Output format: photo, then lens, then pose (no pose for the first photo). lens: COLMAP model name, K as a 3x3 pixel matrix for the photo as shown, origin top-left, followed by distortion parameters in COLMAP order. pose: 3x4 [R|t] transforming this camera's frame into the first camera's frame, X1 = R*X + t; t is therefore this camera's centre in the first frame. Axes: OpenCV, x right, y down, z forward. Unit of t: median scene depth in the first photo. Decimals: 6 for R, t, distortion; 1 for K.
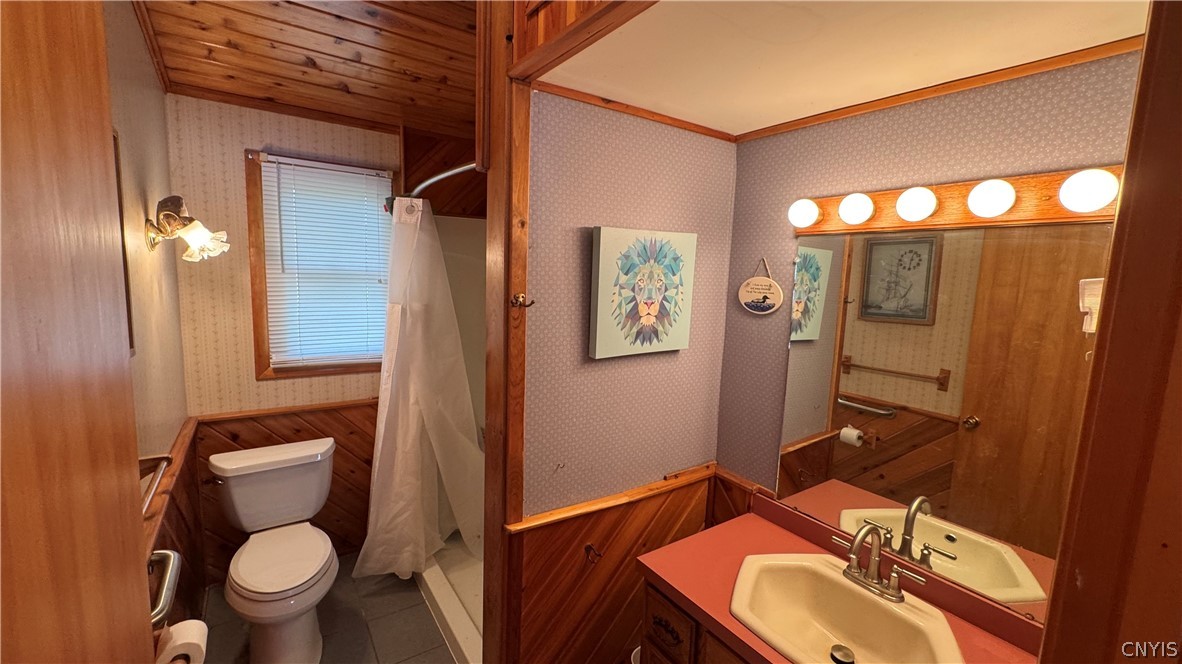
lens RADIAL K [[472.0, 0, 591.0], [0, 472.0, 332.0], [0, 0, 1]] dist [-0.001711, -0.000078]
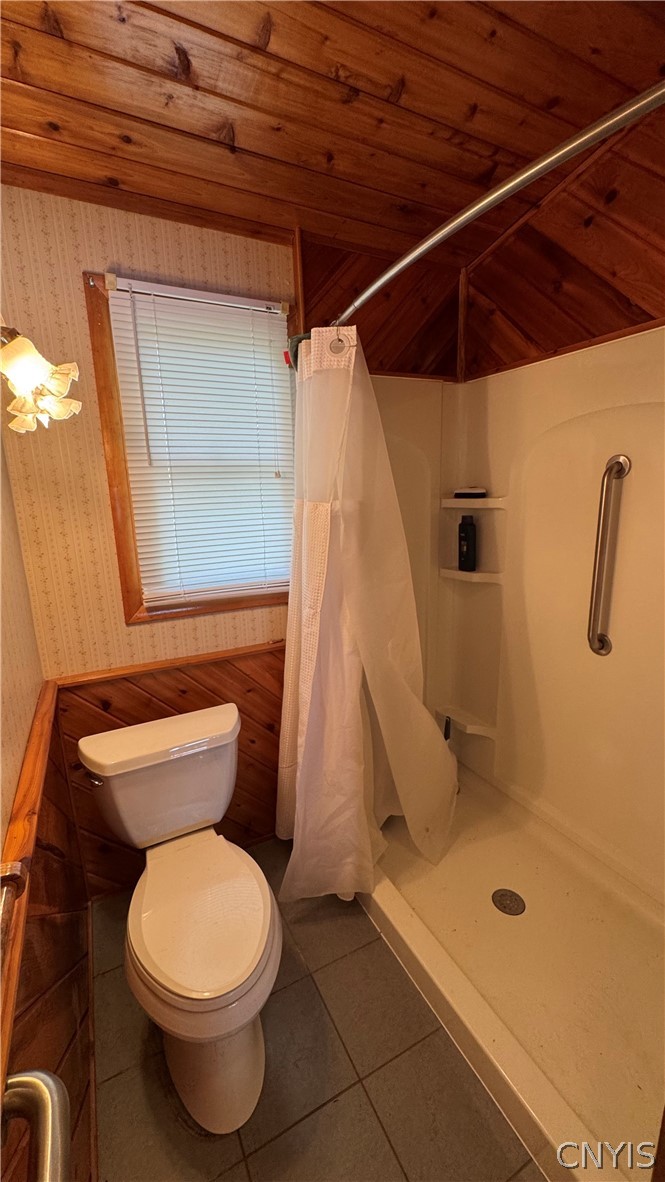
lens RADIAL K [[462.4, 0, 332.5], [0, 462.4, 591.0], [0, 0, 1]] dist [-0.002288, -0.000172]
pose [[0.990103, -0.035438, -0.135794, -0.313970], [0.047111, 0.995374, 0.083737, 0.008518], [0.132198, -0.089305, 0.987192, 0.369365]]
